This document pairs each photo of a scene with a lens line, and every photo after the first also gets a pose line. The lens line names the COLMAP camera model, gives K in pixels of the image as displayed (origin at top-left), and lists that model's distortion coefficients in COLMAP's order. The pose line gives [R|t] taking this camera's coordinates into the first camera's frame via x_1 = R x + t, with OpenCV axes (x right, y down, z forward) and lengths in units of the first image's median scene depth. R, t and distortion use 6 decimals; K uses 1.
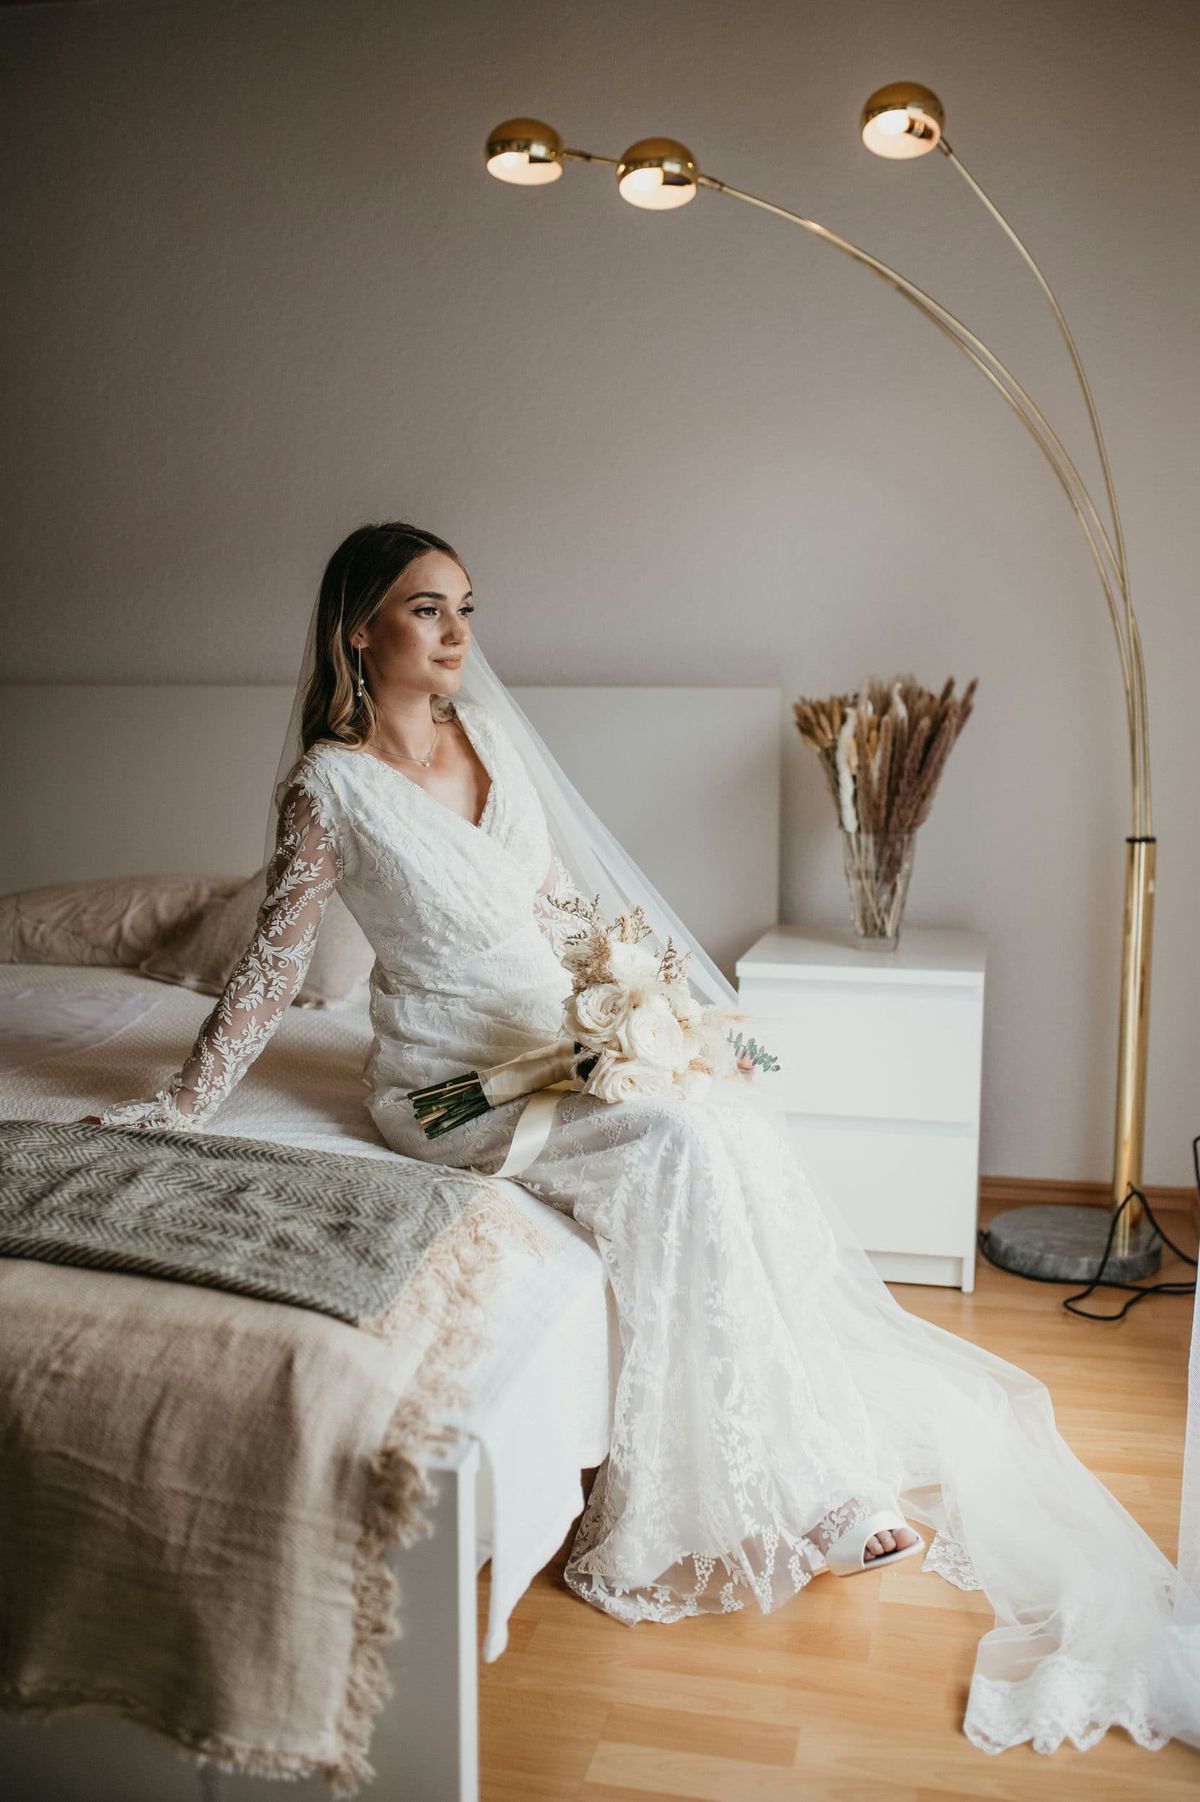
lens RADIAL K [[1747.0, 0, 592.4], [0, 1747.0, 856.1], [0, 0, 1]] dist [-0.067843, 0.136683]
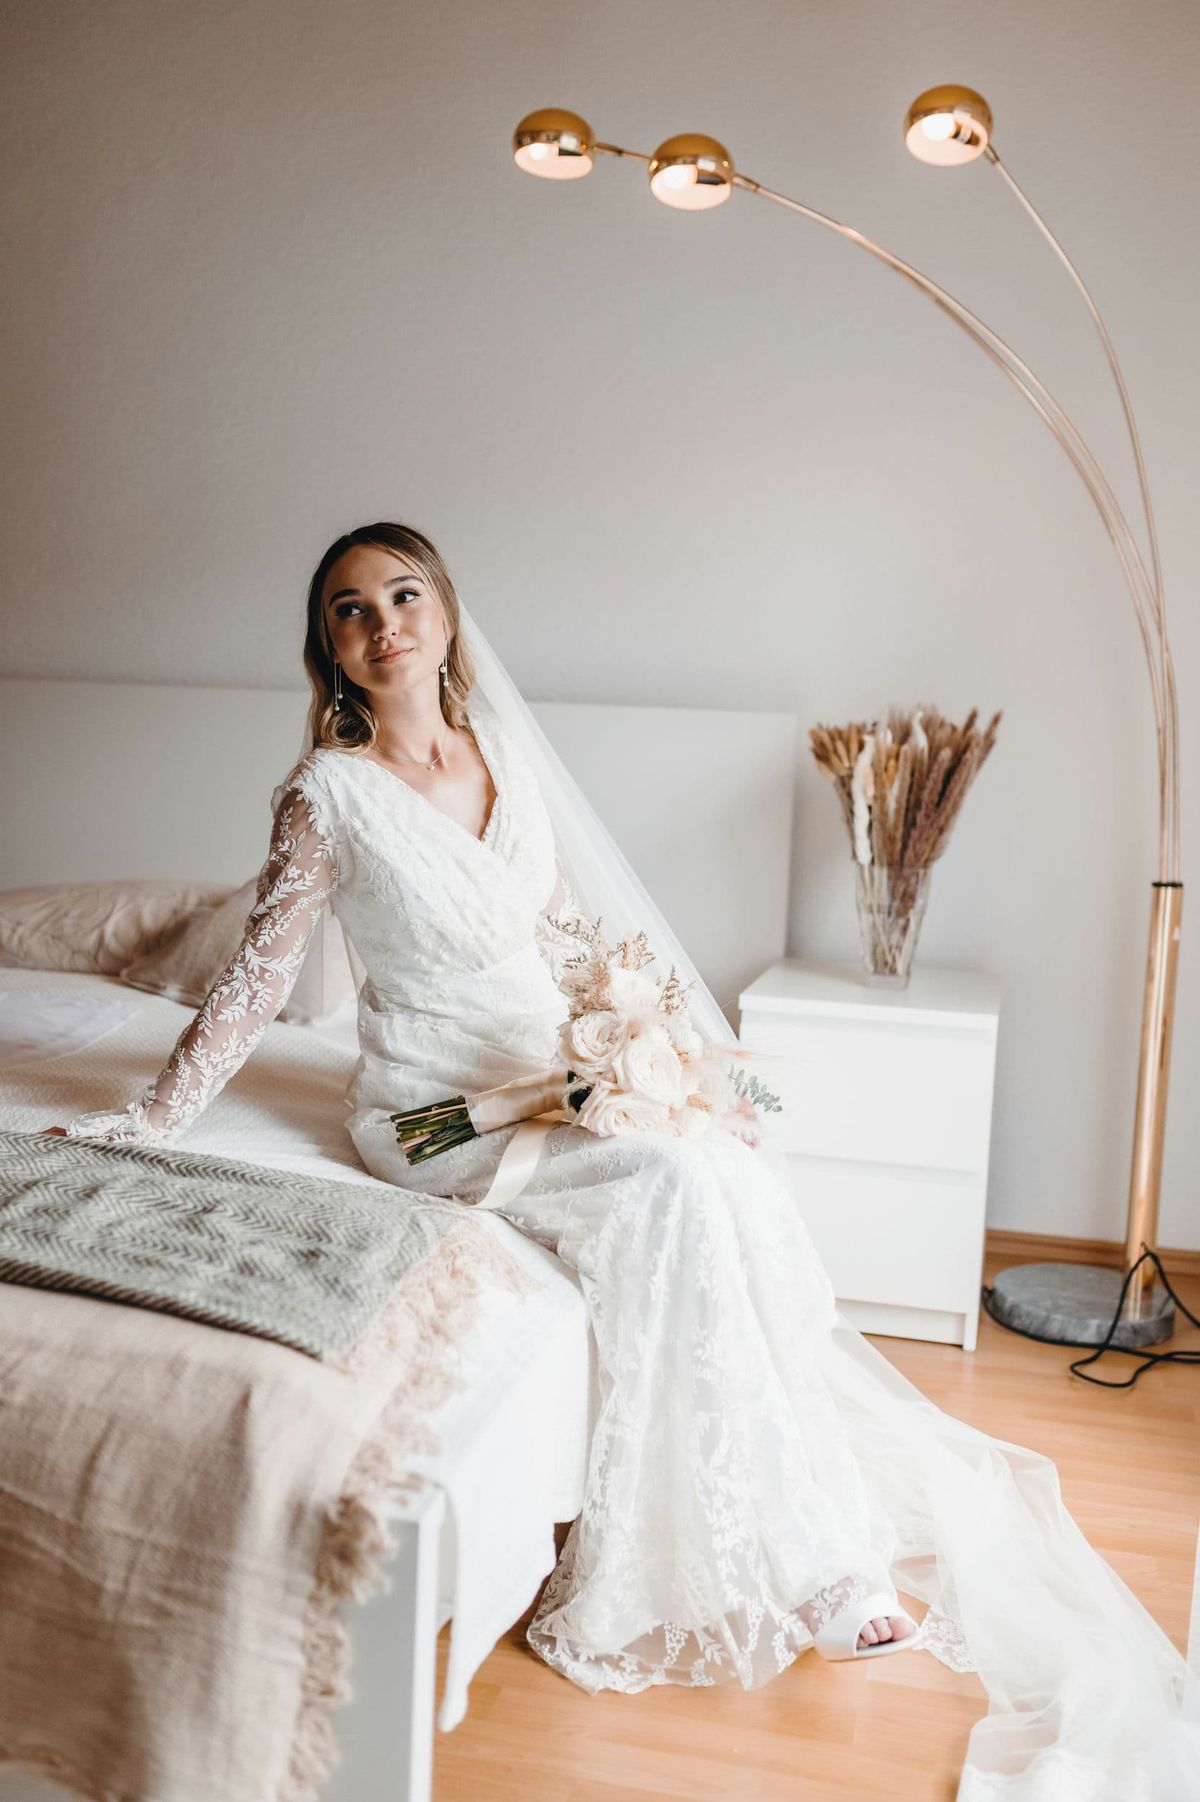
lens RADIAL K [[1774.3, 0, 596.3], [0, 1774.3, 858.3], [0, 0, 1]] dist [0.004312, 0.023153]
pose [[0.999175, 0.040538, -0.002279, 0.002802], [-0.040568, 0.999057, -0.015489, 0.004885], [0.001649, 0.015569, 0.999877, 0.022619]]
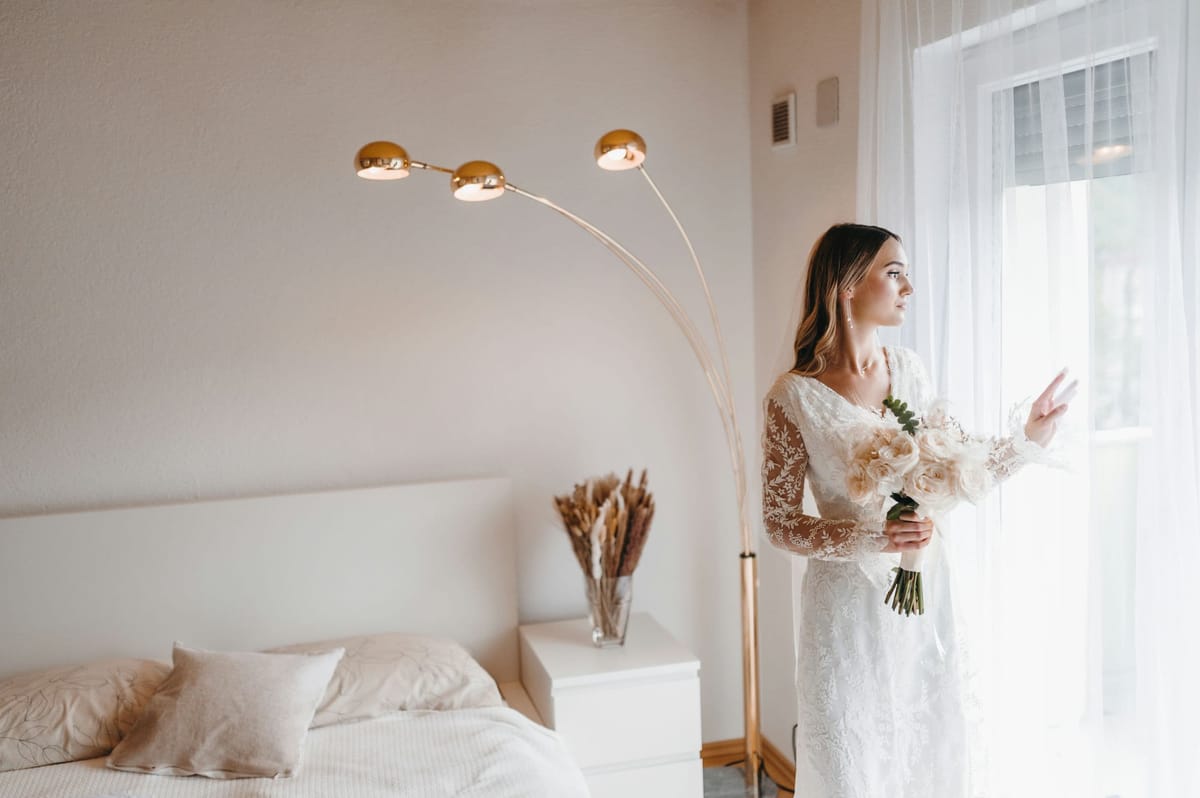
lens RADIAL K [[1149.6, 0, 603.8], [0, 1149.6, 363.1], [0, 0, 1]] dist [-0.053975, 0.107067]
pose [[0.876244, -0.077645, 0.475570, -0.389540], [0.086979, 0.996207, 0.002388, -0.250250], [-0.473952, 0.039272, 0.879674, 0.078914]]
